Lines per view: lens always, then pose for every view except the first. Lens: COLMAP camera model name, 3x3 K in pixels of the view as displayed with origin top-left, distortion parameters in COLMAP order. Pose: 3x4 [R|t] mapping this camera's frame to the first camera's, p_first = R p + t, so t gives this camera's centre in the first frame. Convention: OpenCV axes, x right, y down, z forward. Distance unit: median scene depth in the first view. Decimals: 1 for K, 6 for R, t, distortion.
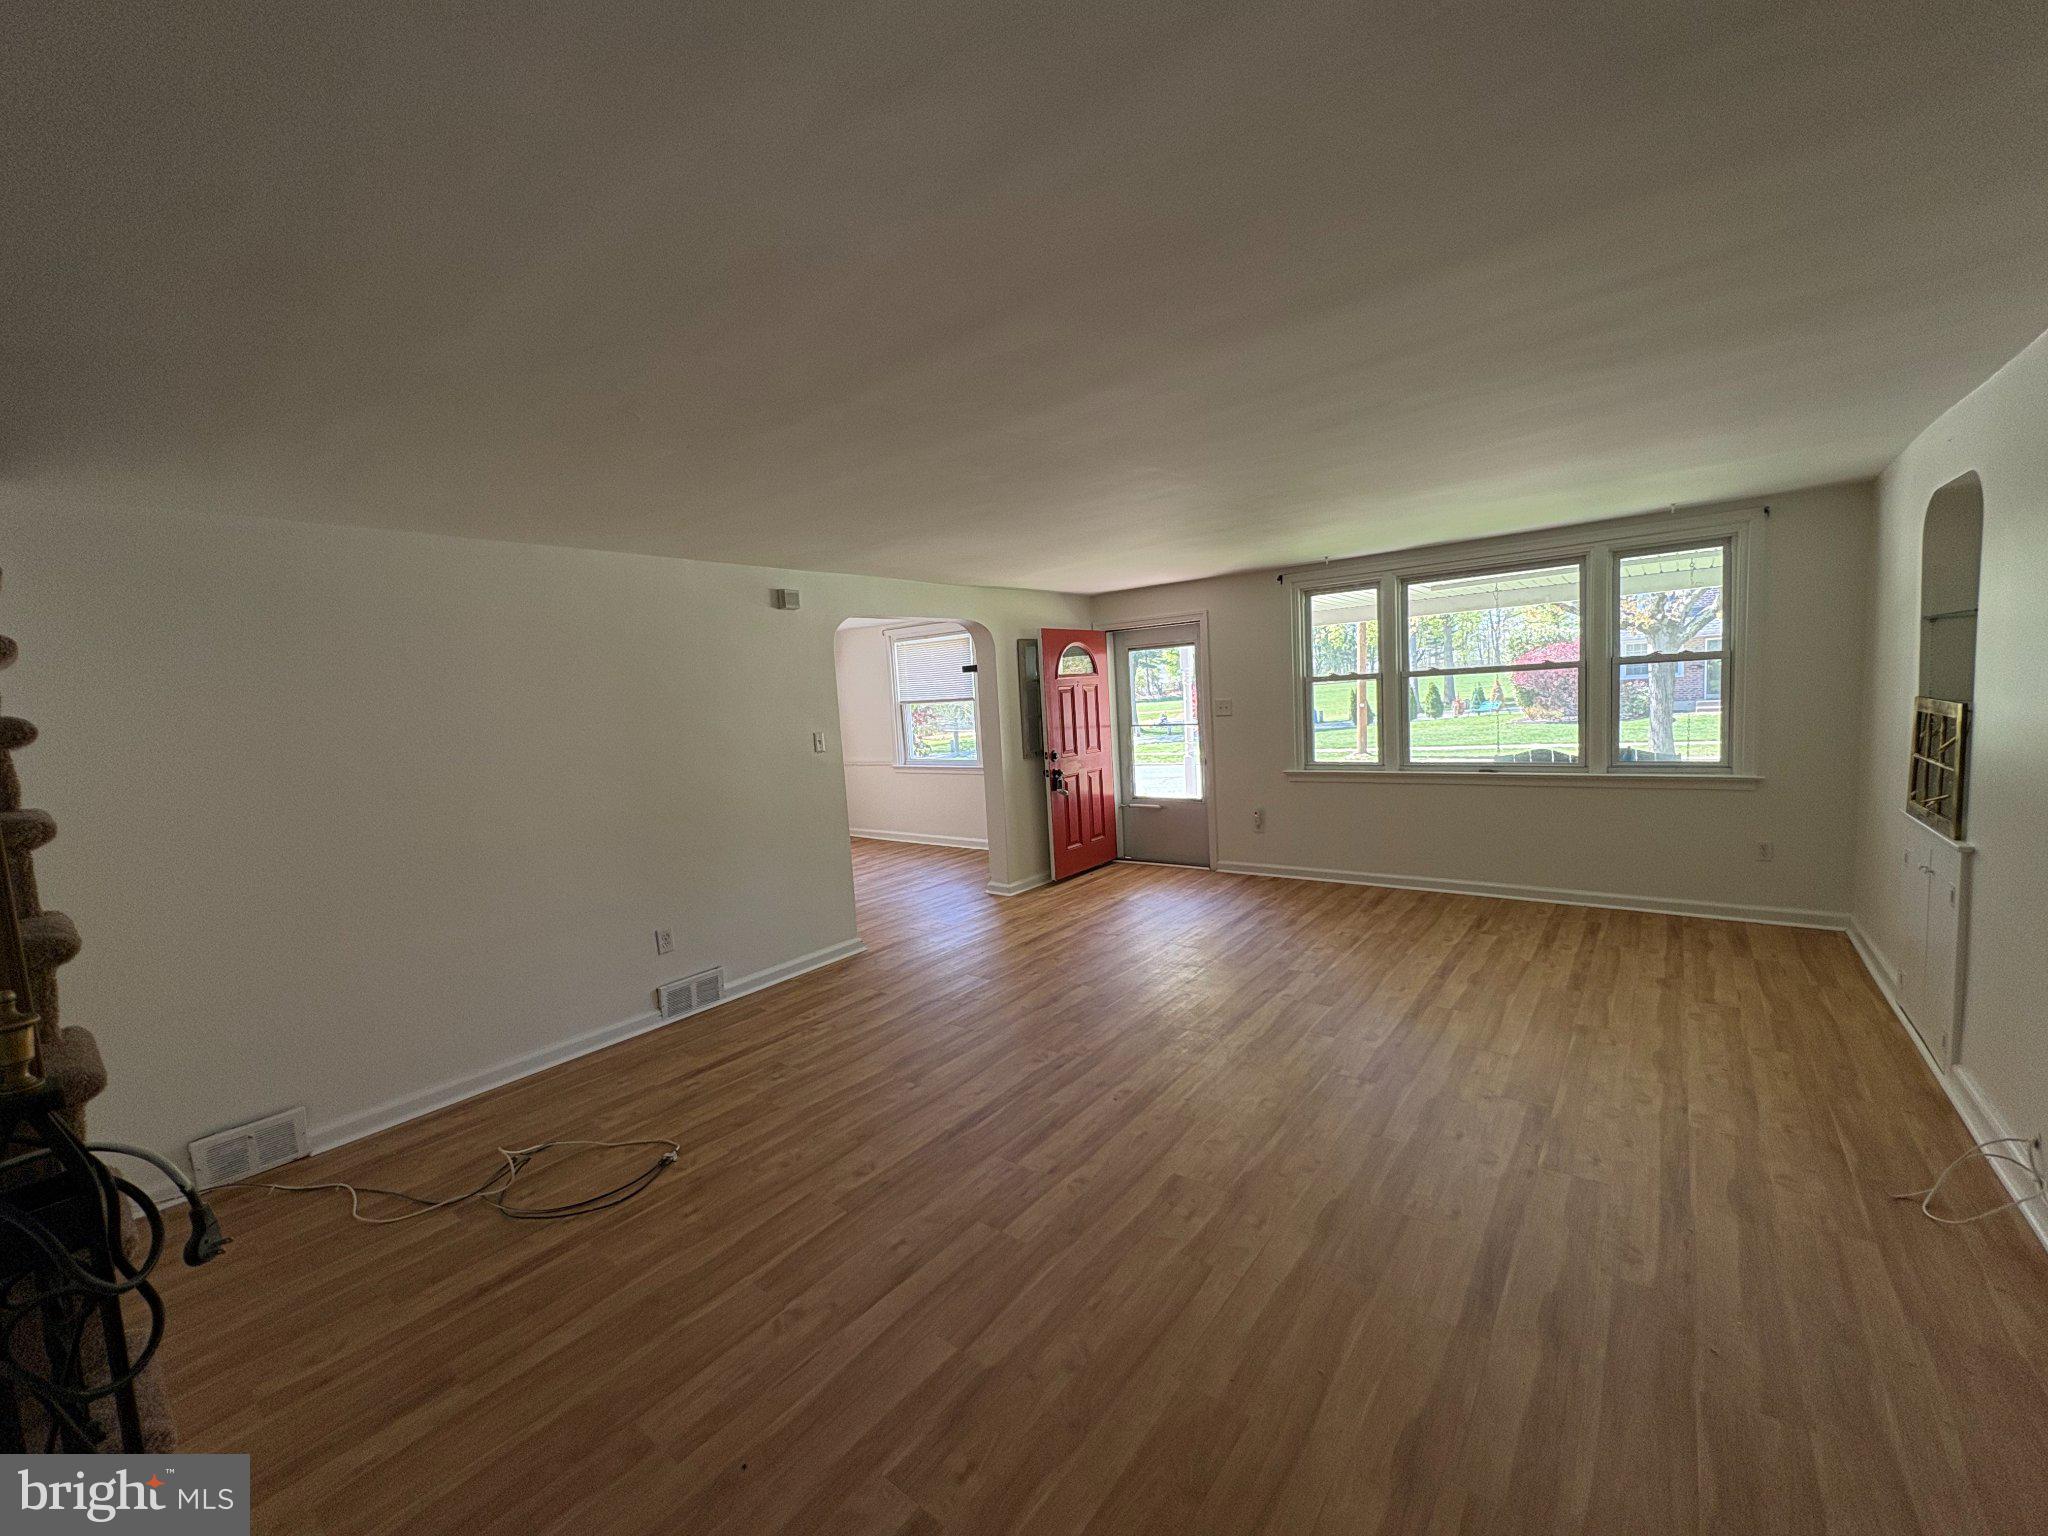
lens RADIAL K [[814.6, 0, 1023.6], [0, 814.6, 765.1], [0, 0, 1]] dist [-0.000357, -0.000021]
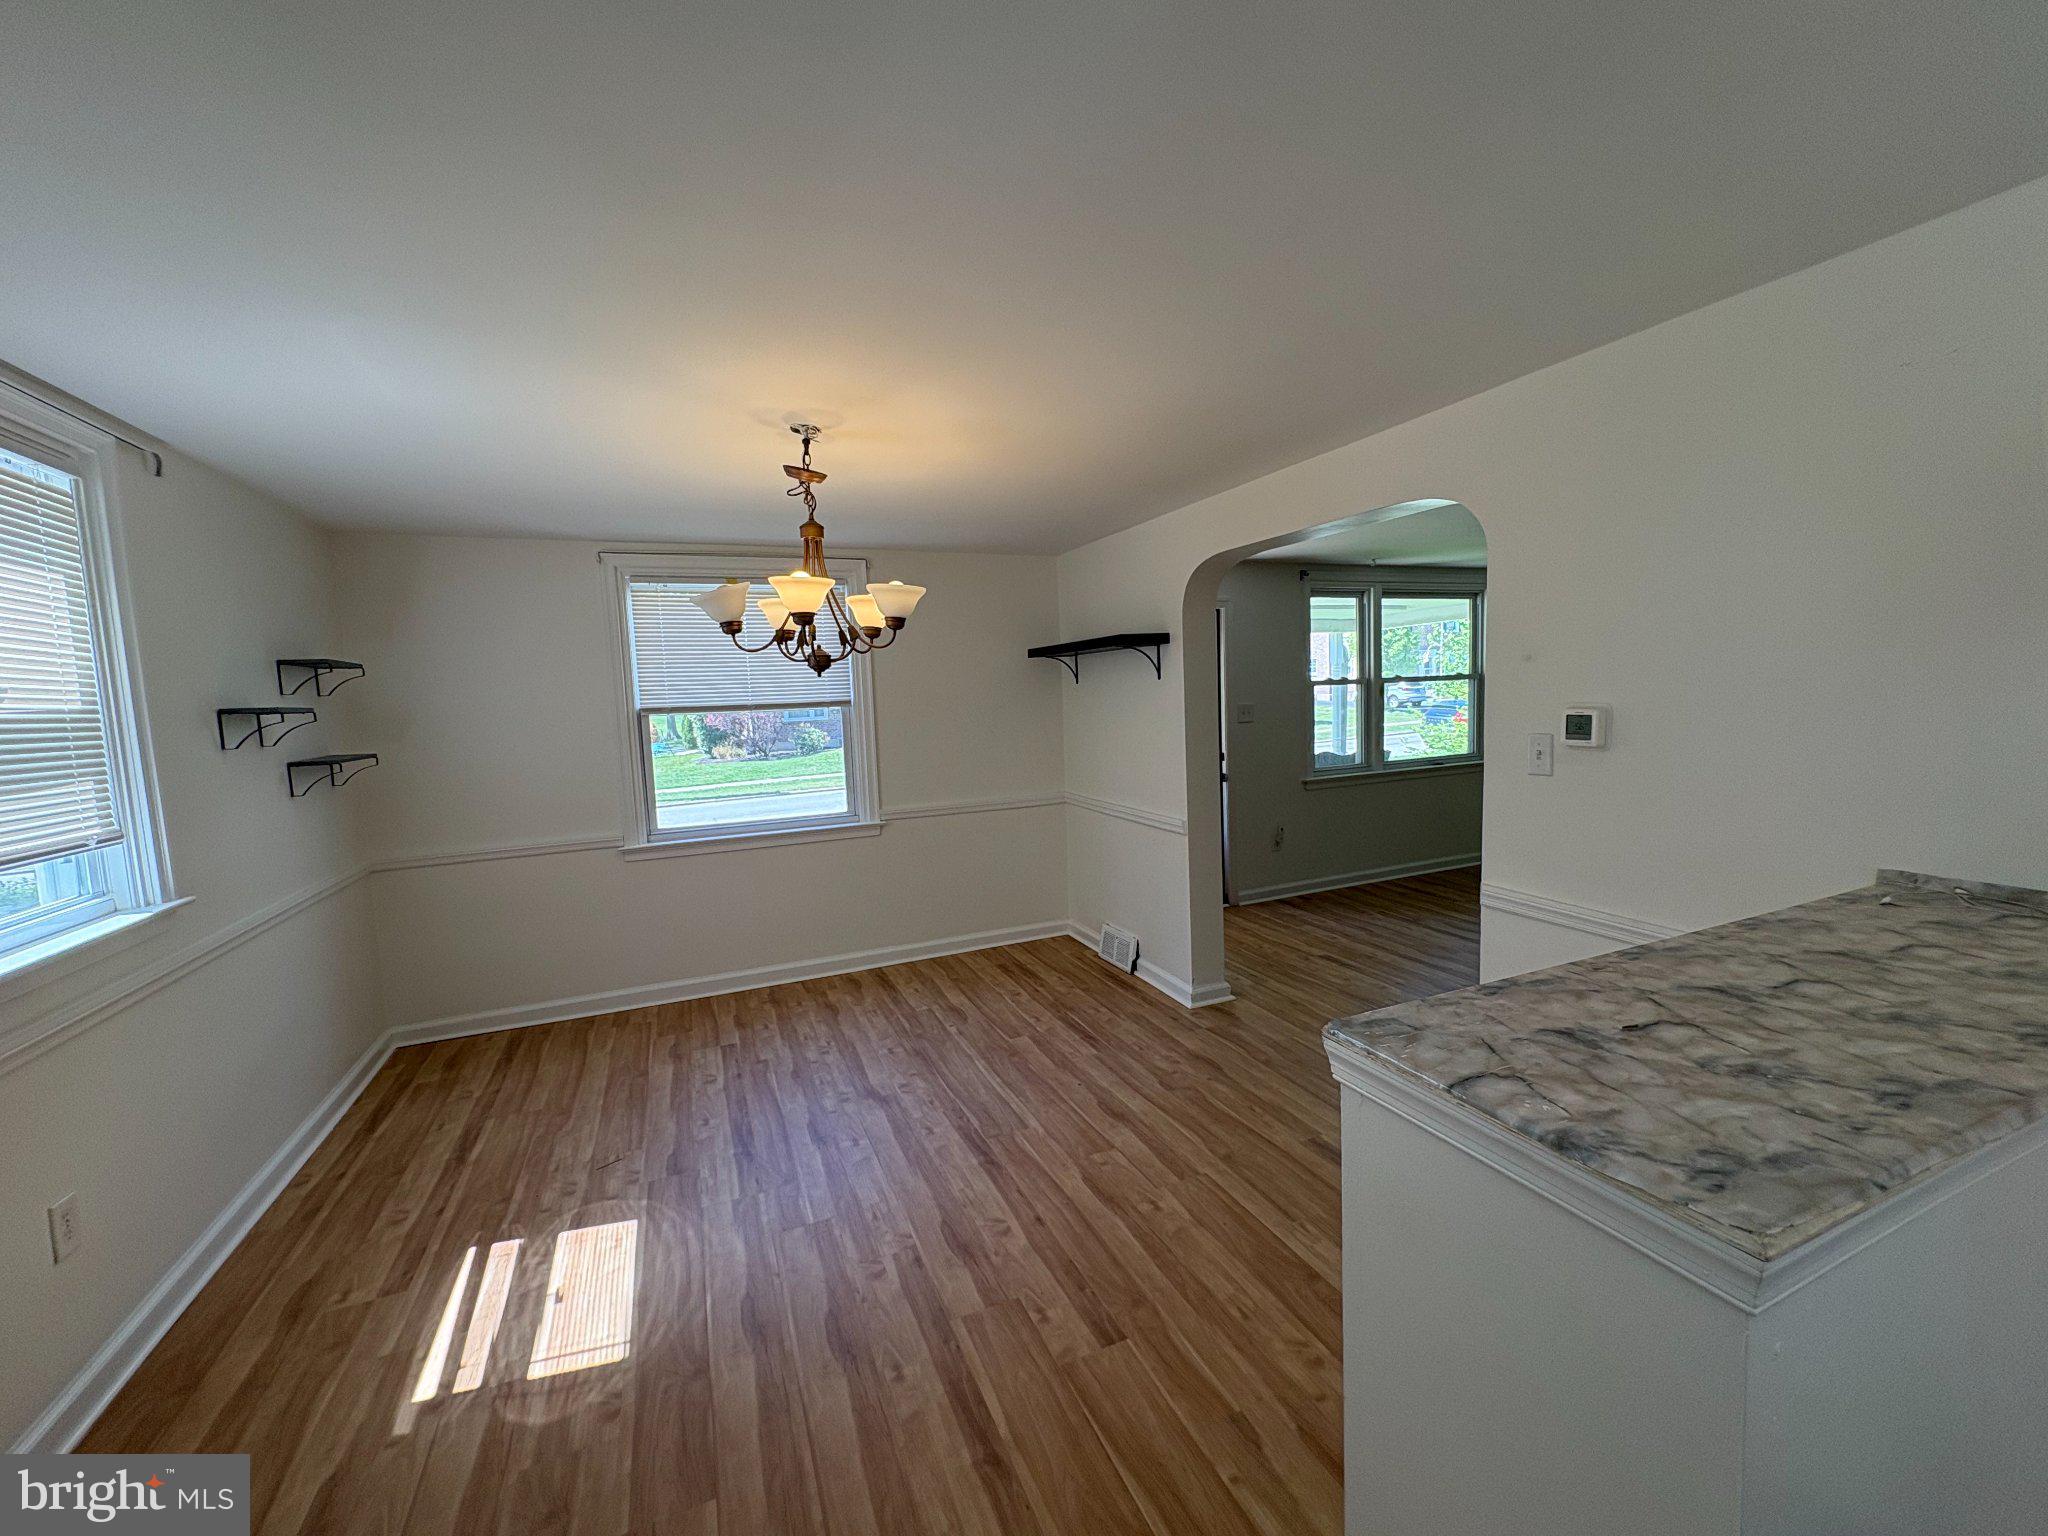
lens RADIAL K [[814.6, 0, 1023.6], [0, 814.6, 765.1], [0, 0, 1]] dist [-0.000357, -0.000021]
pose [[0.479416, -0.038073, 0.876761, -1.158392], [0.088957, 0.996021, -0.005390, -0.058306], [-0.873067, 0.080578, 0.480895, 1.470942]]
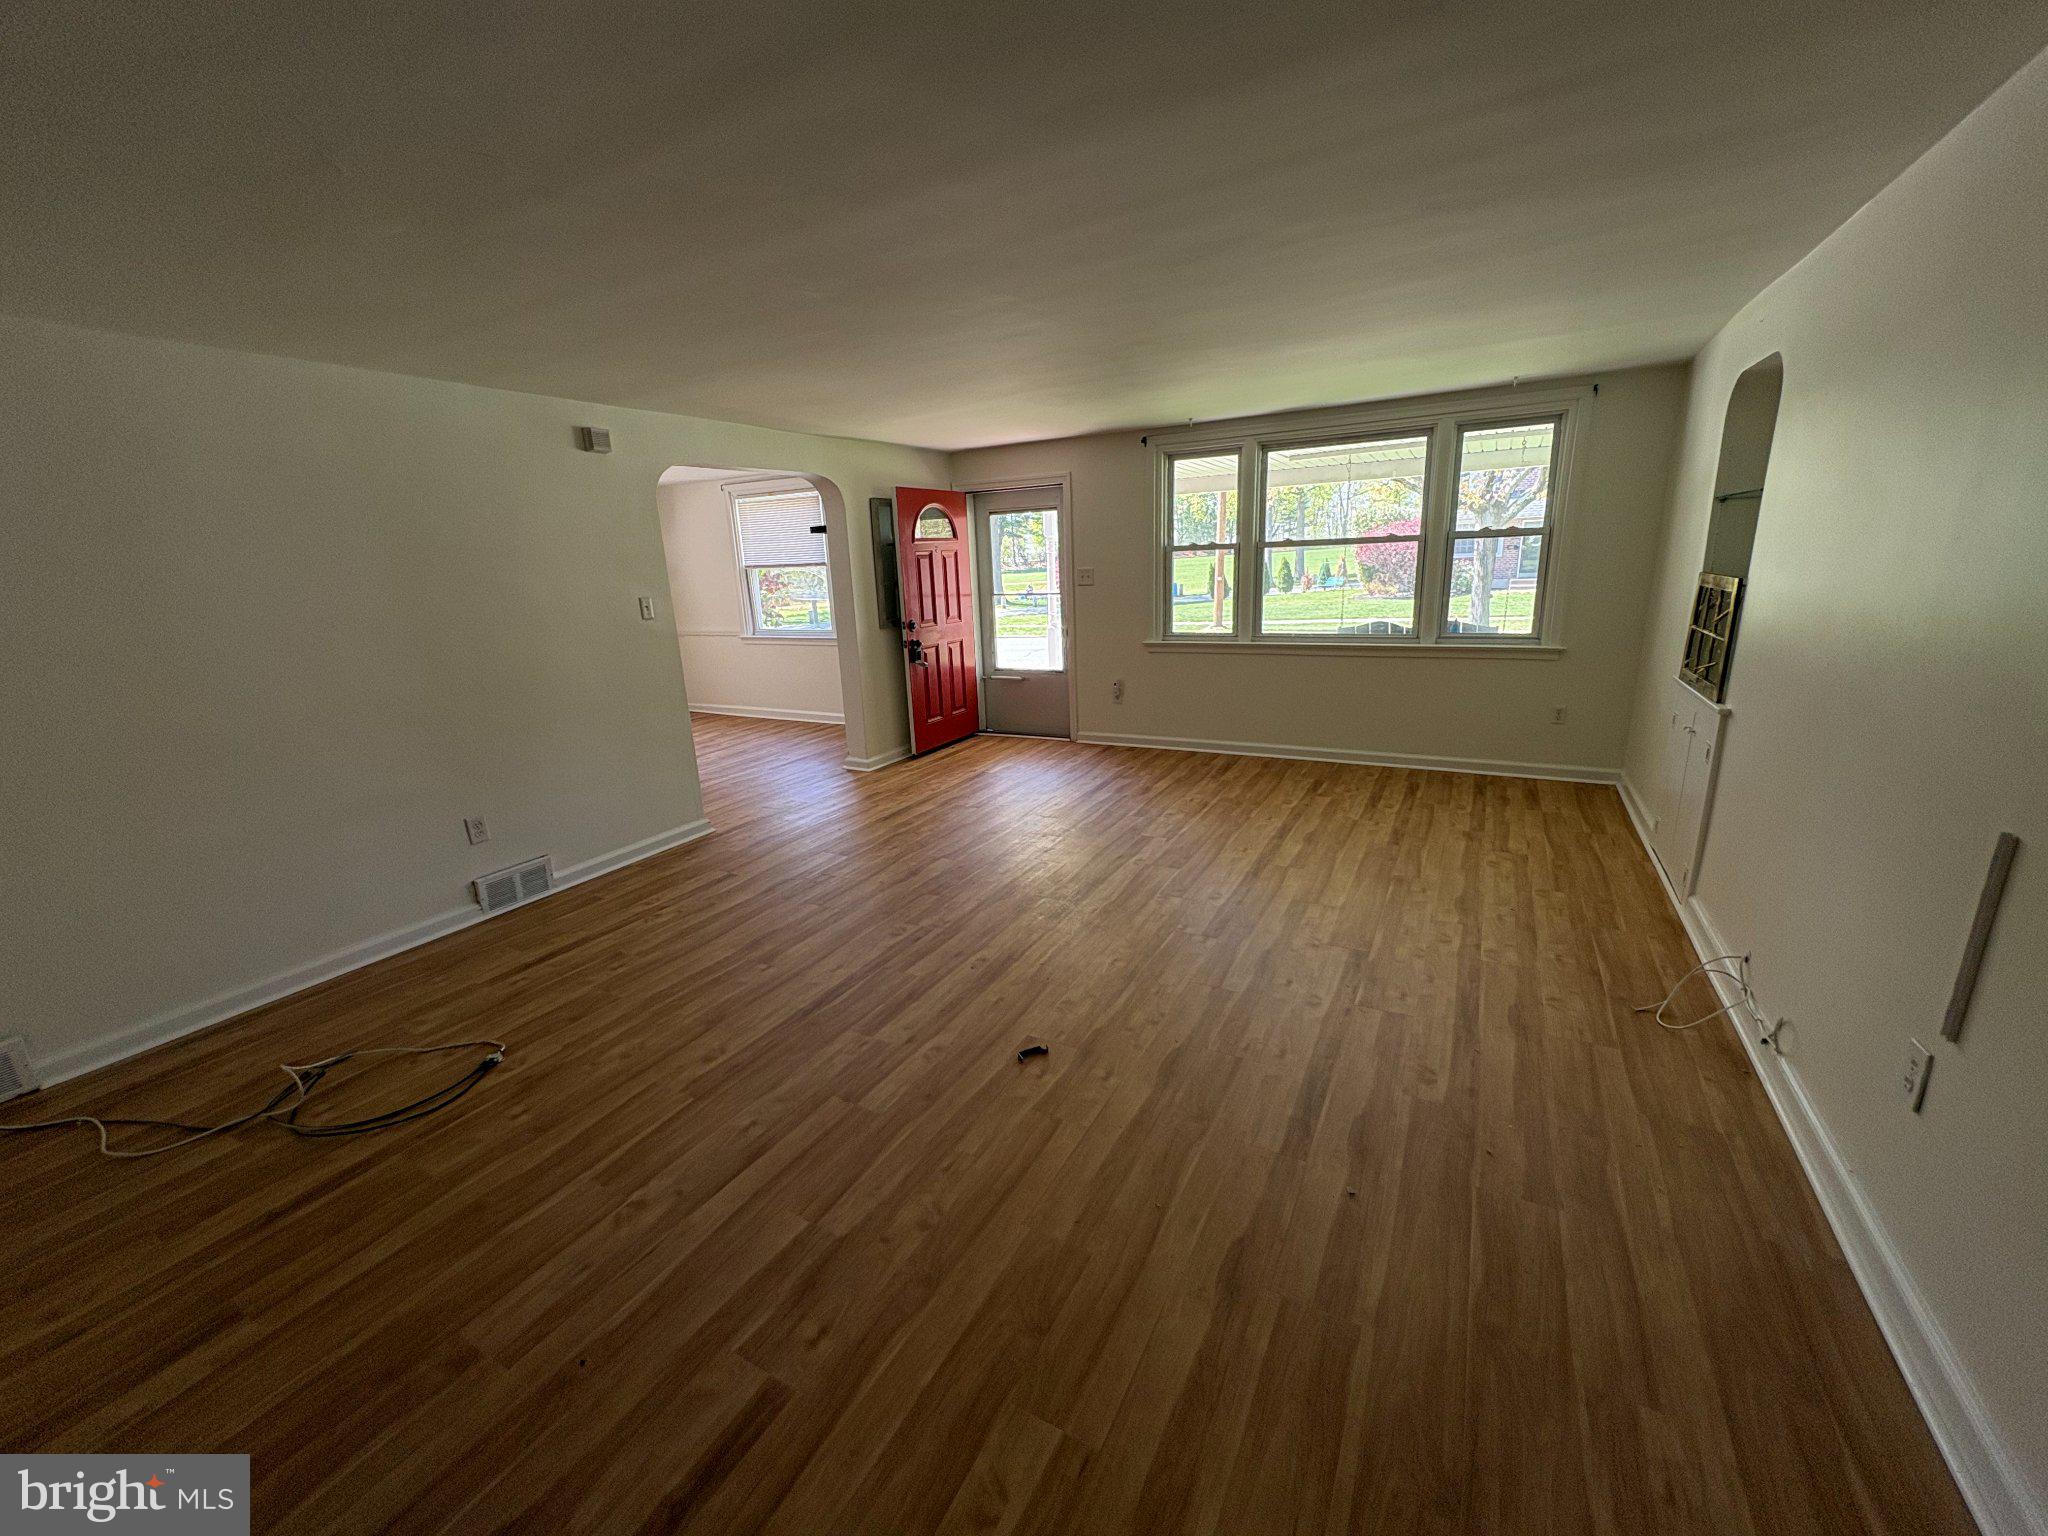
lens RADIAL K [[814.6, 0, 1023.6], [0, 814.6, 765.1], [0, 0, 1]] dist [-0.000357, -0.000021]
pose [[0.986733, -0.022540, 0.160777, 0.016474], [-0.002573, 0.988020, 0.154306, 0.004795], [-0.162329, -0.152672, 0.974854, 0.038423]]
